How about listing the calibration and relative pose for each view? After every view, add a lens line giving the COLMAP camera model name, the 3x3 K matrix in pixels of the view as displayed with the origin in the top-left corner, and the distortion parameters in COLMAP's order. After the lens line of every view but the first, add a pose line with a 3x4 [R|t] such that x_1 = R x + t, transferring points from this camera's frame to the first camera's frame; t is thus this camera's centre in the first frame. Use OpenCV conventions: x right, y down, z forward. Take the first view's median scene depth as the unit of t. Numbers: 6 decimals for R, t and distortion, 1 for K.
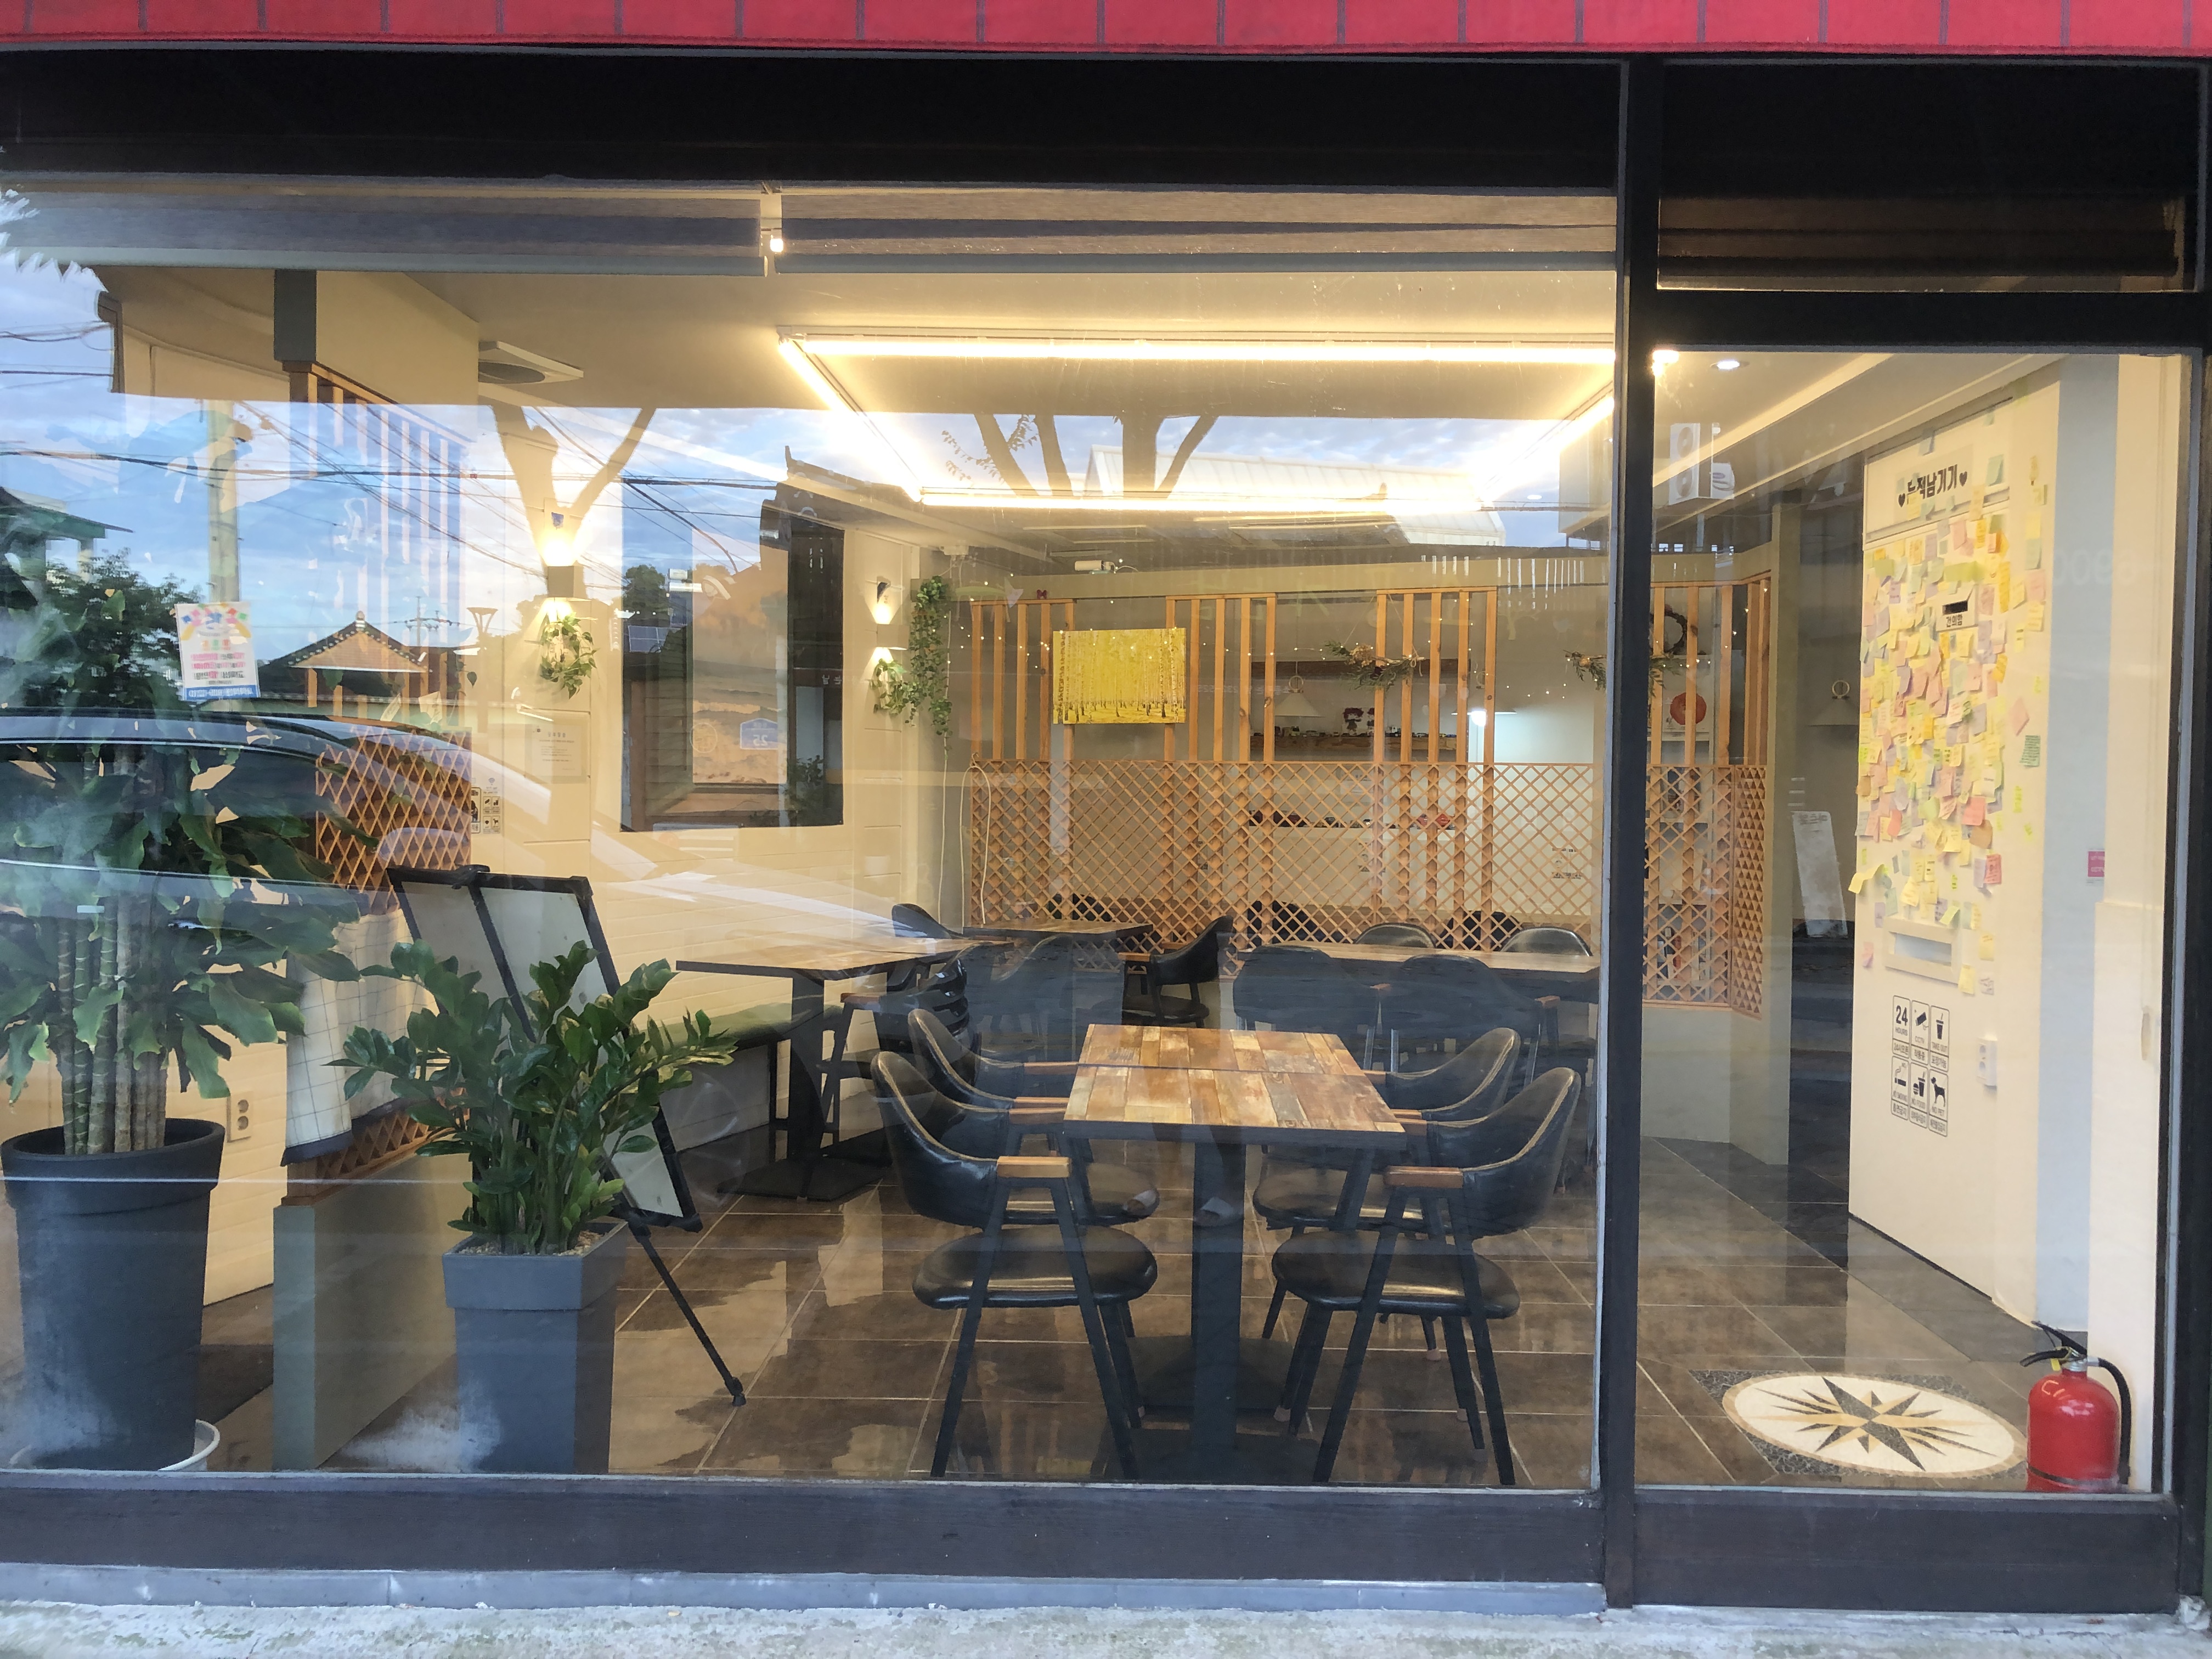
lens RADIAL K [[1791.8, 0, 1117.2], [0, 1791.8, 824.5], [0, 0, 1]] dist [0.012205, -0.008366]
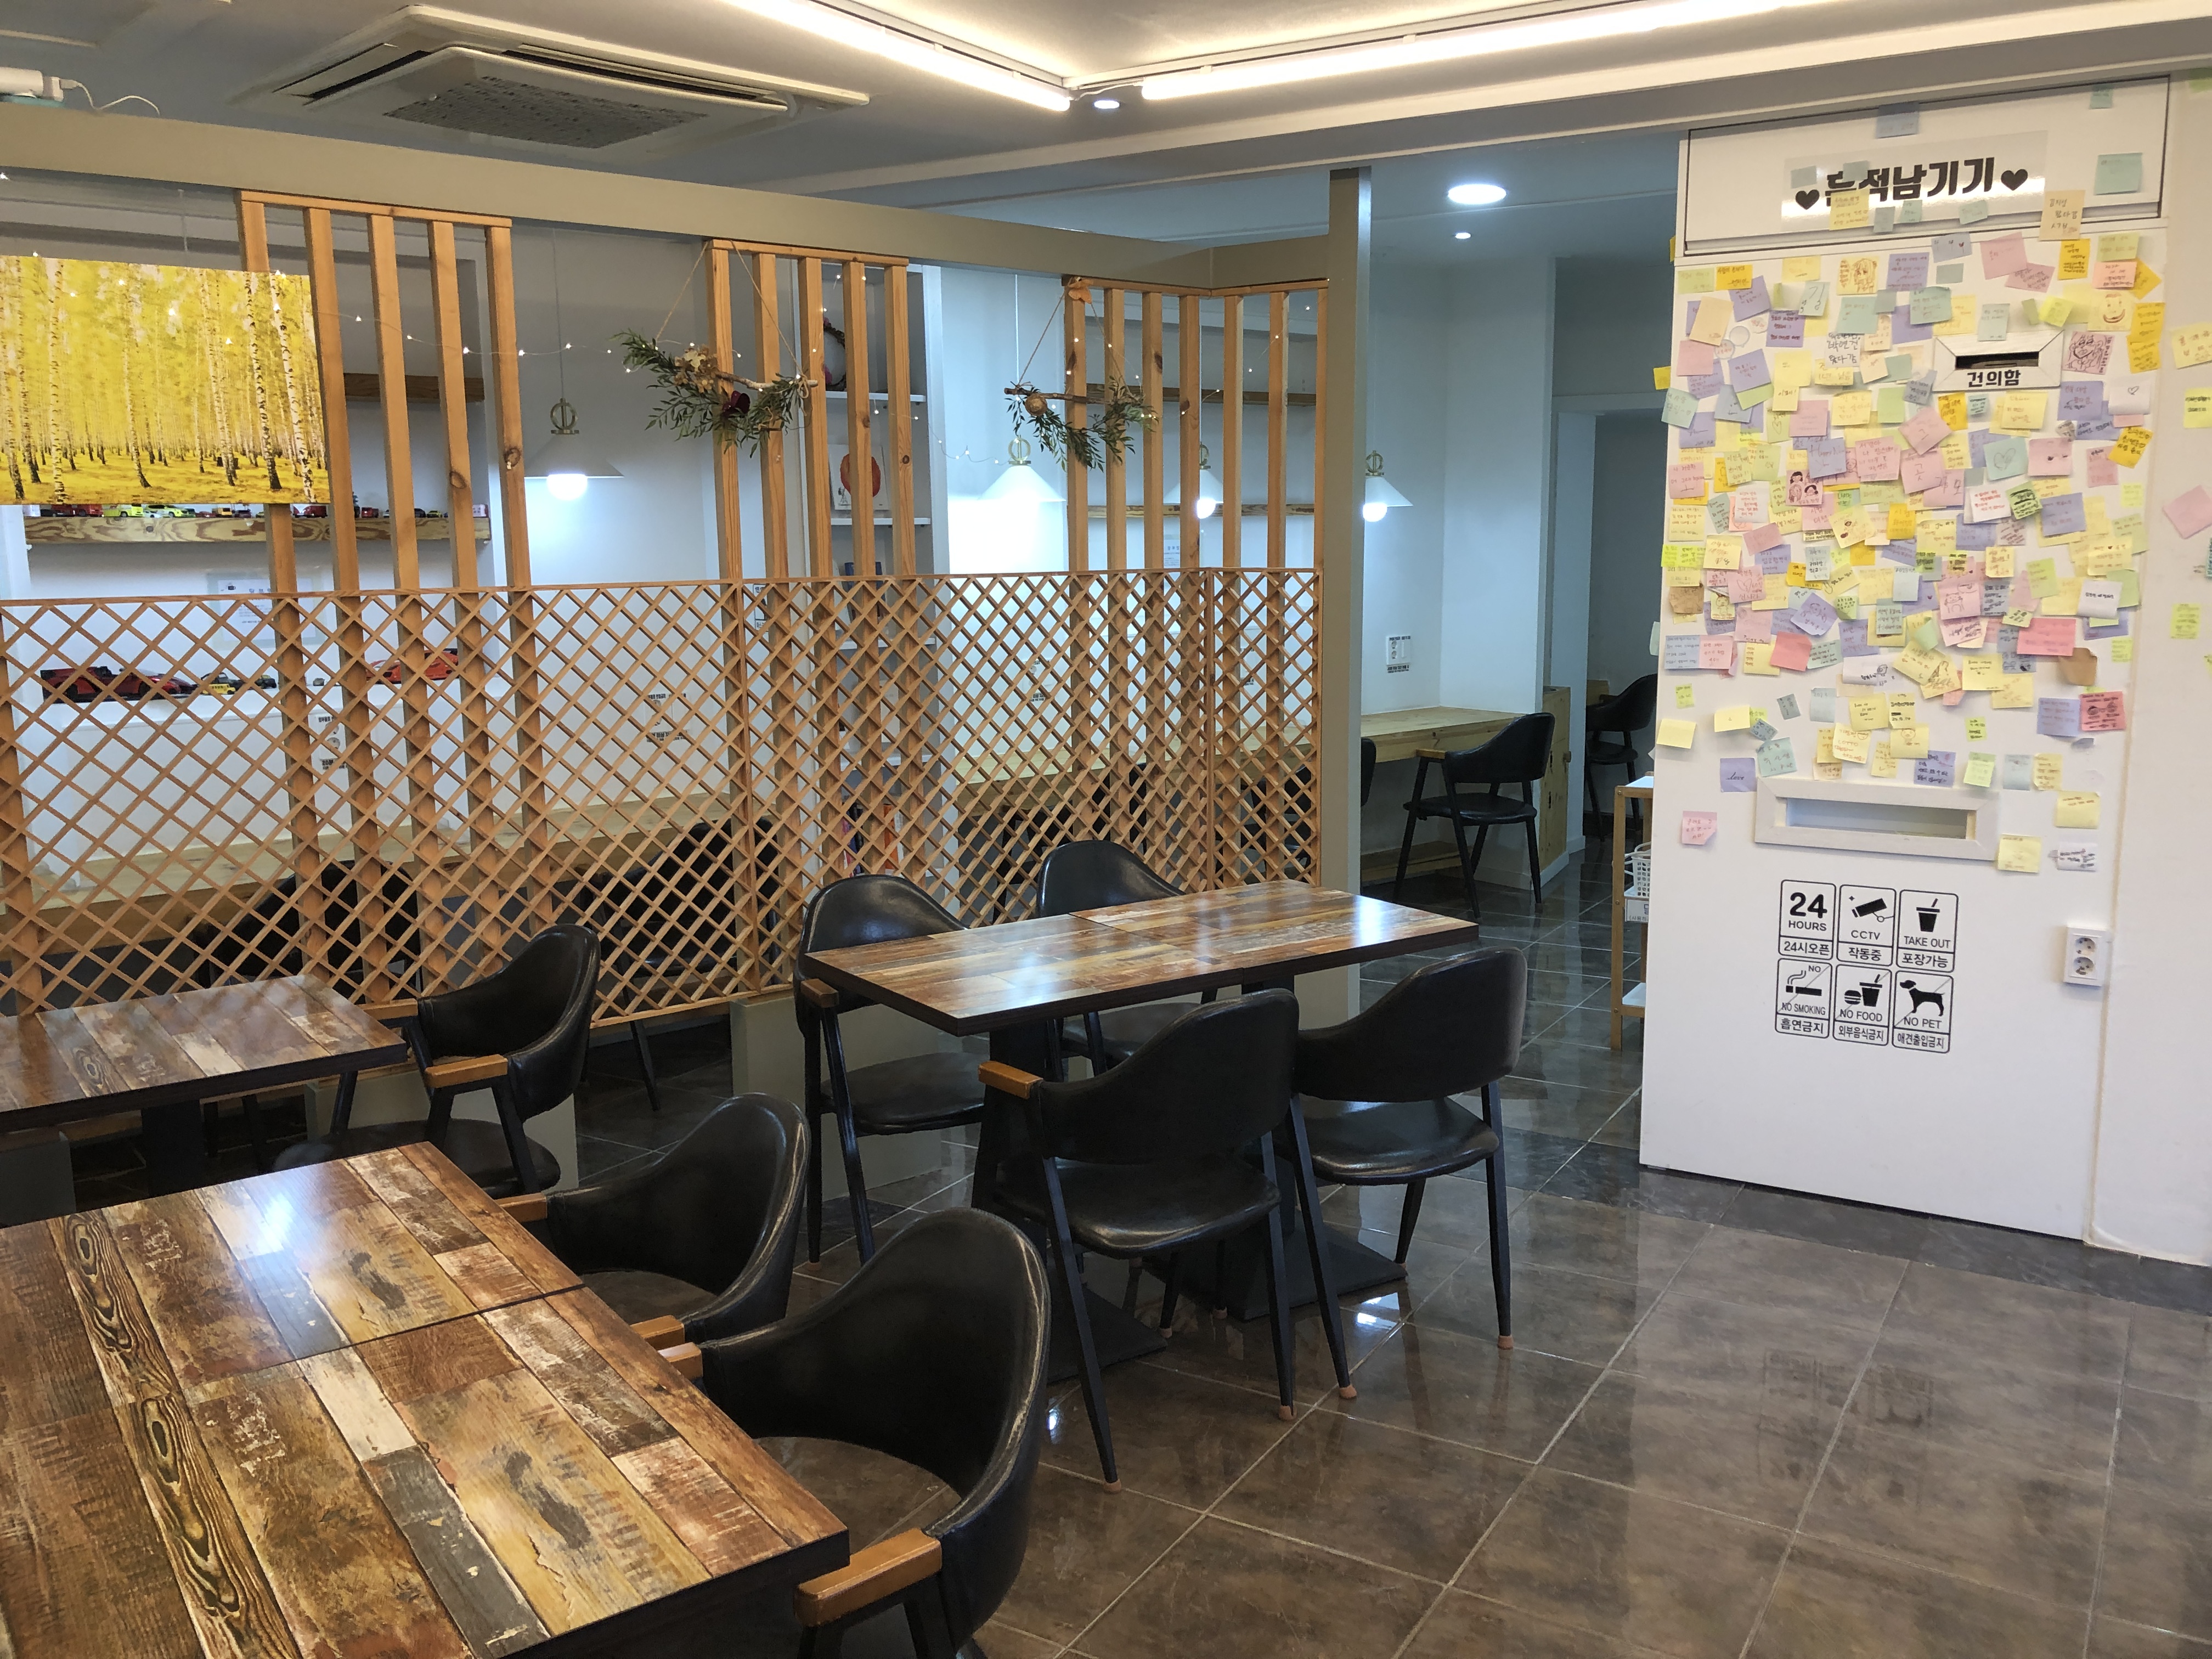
lens RADIAL K [[1791.8, 0, 1111.0], [0, 1791.8, 829.5], [0, 0, 1]] dist [0.012205, -0.008366]
pose [[0.490050, -0.162027, 0.856504, -0.249532], [0.038248, 0.985624, 0.164569, -0.043711], [-0.870855, -0.047888, 0.489202, 0.624801]]
